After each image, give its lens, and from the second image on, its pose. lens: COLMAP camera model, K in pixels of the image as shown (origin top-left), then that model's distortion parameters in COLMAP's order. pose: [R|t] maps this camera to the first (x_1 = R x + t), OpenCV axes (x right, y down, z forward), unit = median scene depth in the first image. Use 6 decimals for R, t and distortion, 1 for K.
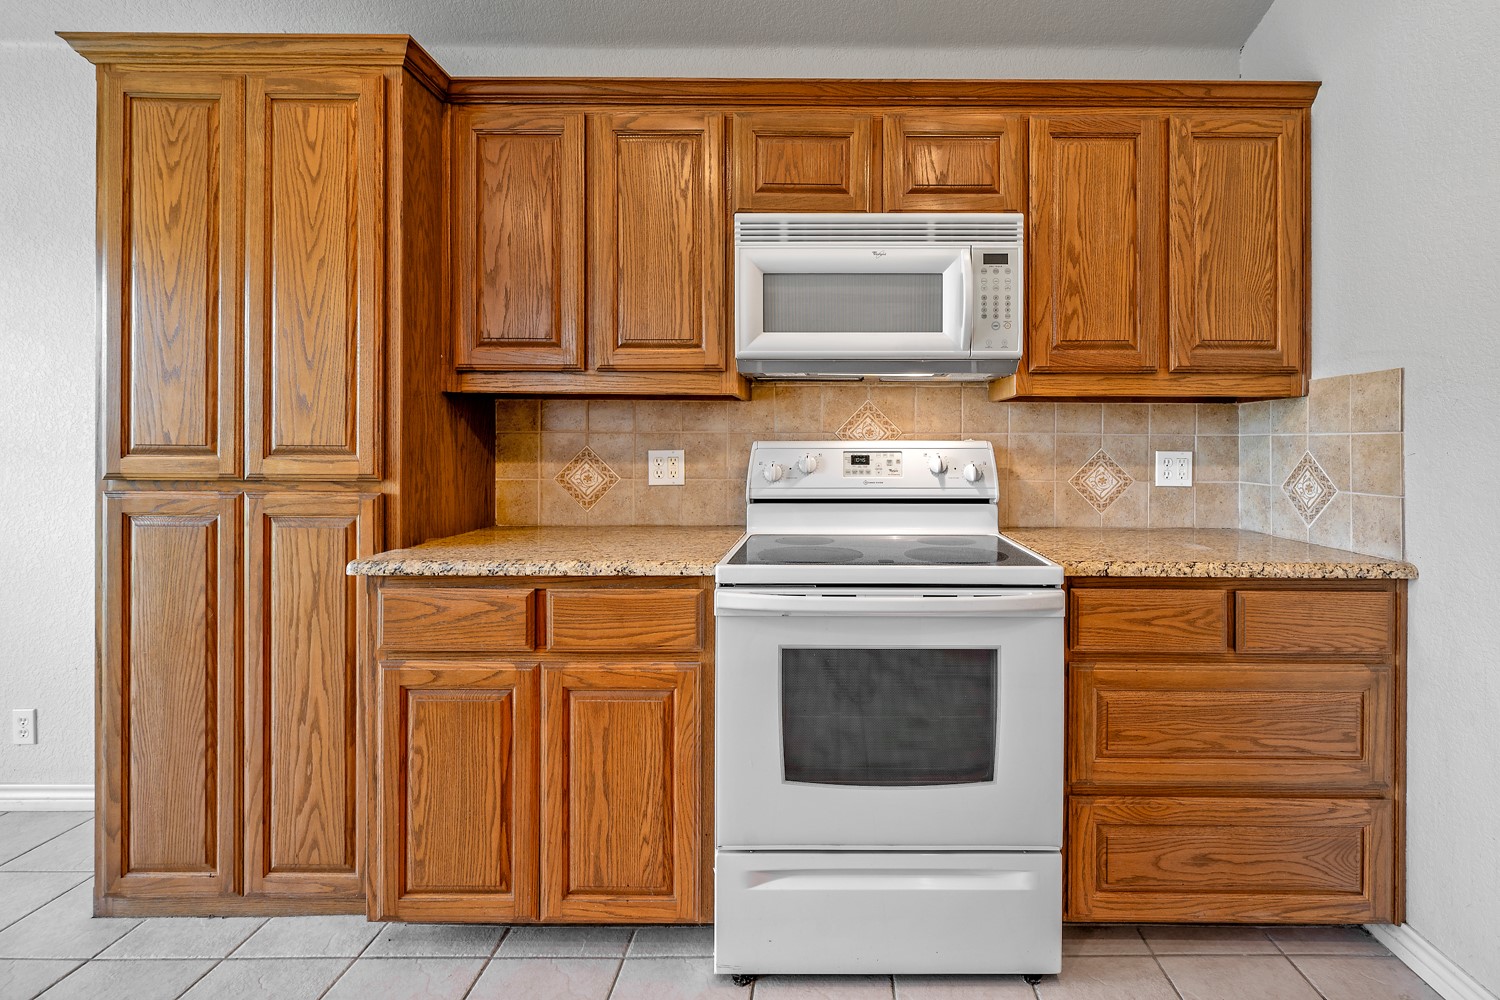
lens RADIAL K [[628.0, 0, 817.6], [0, 628.0, 441.8], [0, 0, 1]] dist [-0.001719, -0.000439]
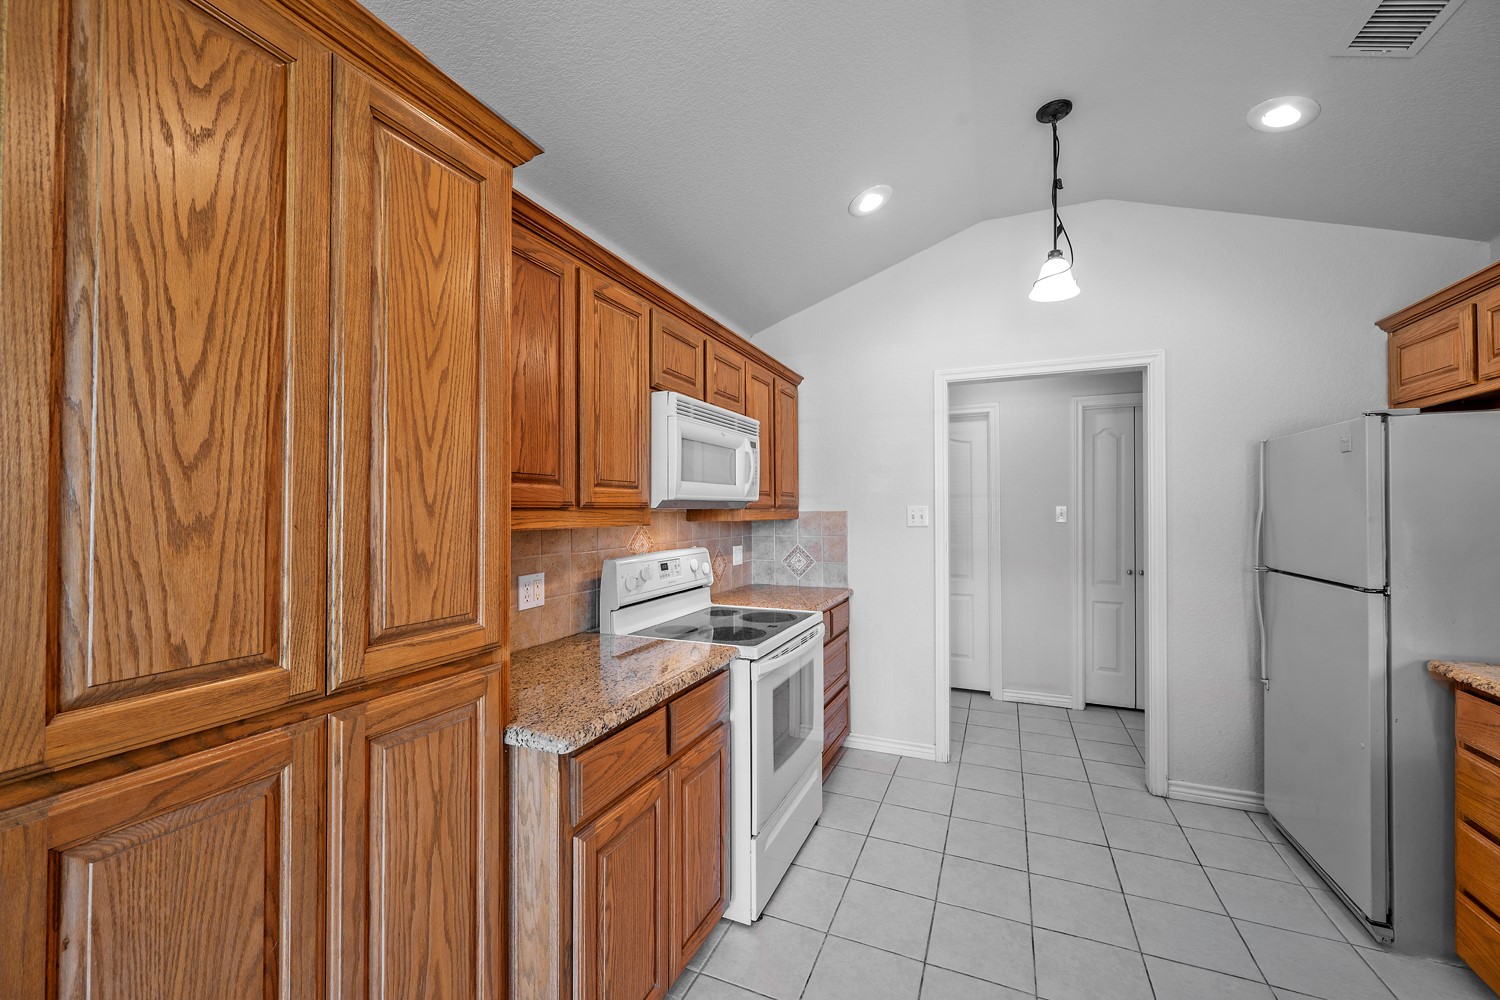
lens RADIAL K [[588.1, 0, 706.8], [0, 588.1, 503.1], [0, 0, 1]] dist [-0.000320, -0.000076]
pose [[0.445429, 0.002929, 0.895312, -1.277789], [0.007583, 0.999946, -0.007044, -0.123622], [-0.895285, 0.009927, 0.445383, 0.401607]]
